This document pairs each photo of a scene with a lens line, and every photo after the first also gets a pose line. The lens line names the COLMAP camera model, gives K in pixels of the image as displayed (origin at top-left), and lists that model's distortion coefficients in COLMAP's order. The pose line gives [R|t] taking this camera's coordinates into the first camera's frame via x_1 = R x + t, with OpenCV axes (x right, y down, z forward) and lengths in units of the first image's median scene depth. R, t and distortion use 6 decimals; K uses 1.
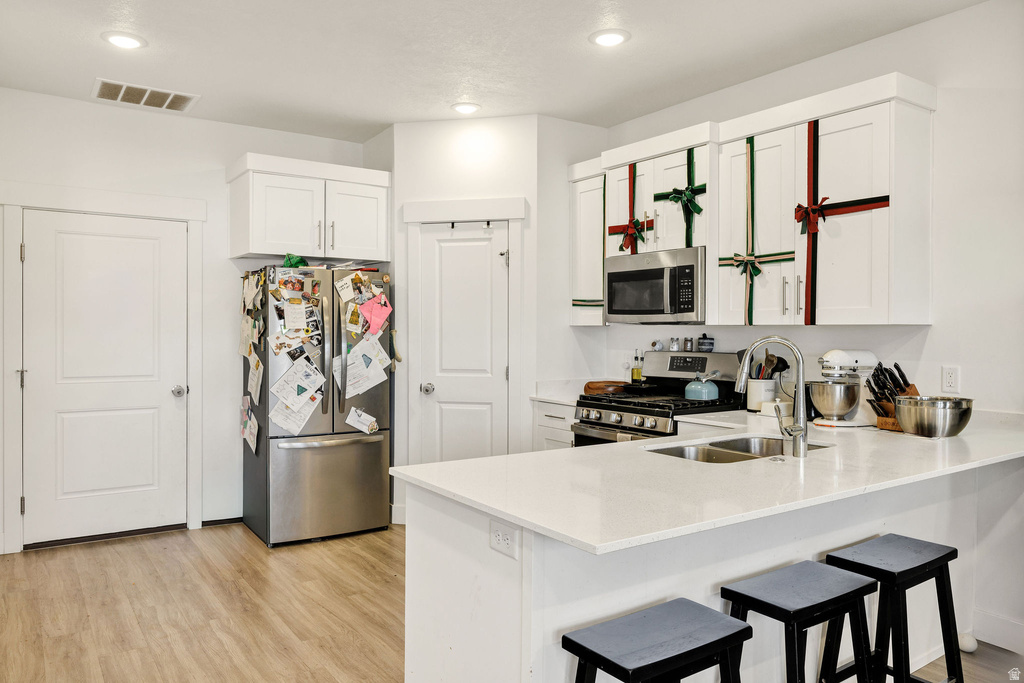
lens RADIAL K [[720.7, 0, 514.4], [0, 720.7, 342.5], [0, 0, 1]] dist [-0.010388, 0.005377]
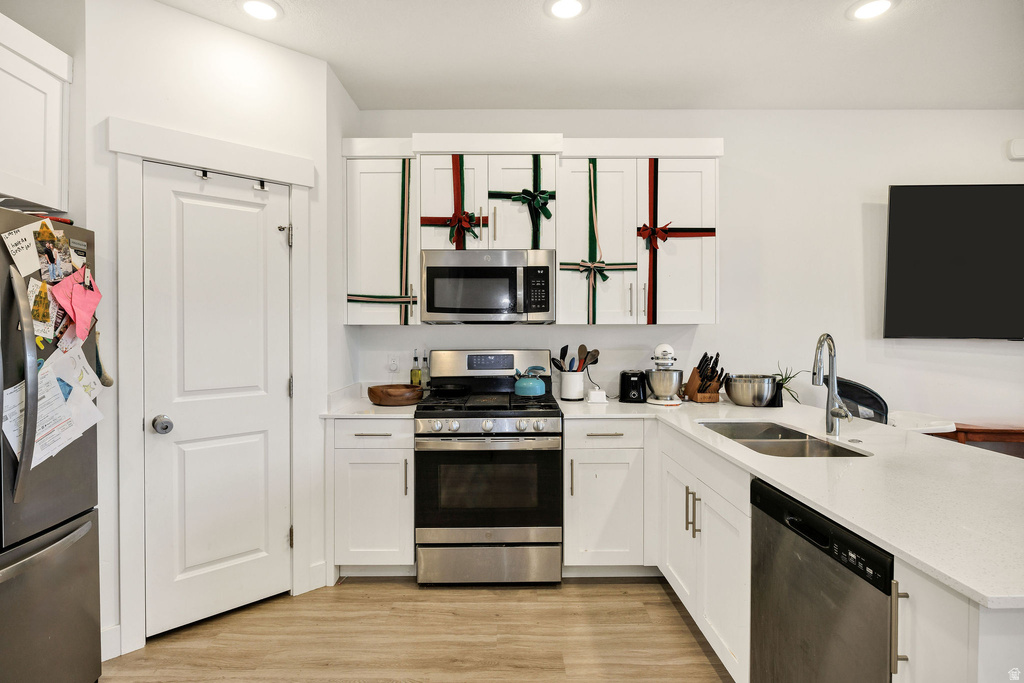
lens RADIAL K [[535.4, 0, 512.1], [0, 535.4, 328.8], [0, 0, 1]] dist [0.011583, -0.000910]
pose [[0.565759, -0.003711, 0.824562, -0.414916], [0.019265, 0.999776, -0.008719, -0.011557], [-0.824345, 0.020818, 0.565704, 0.595640]]
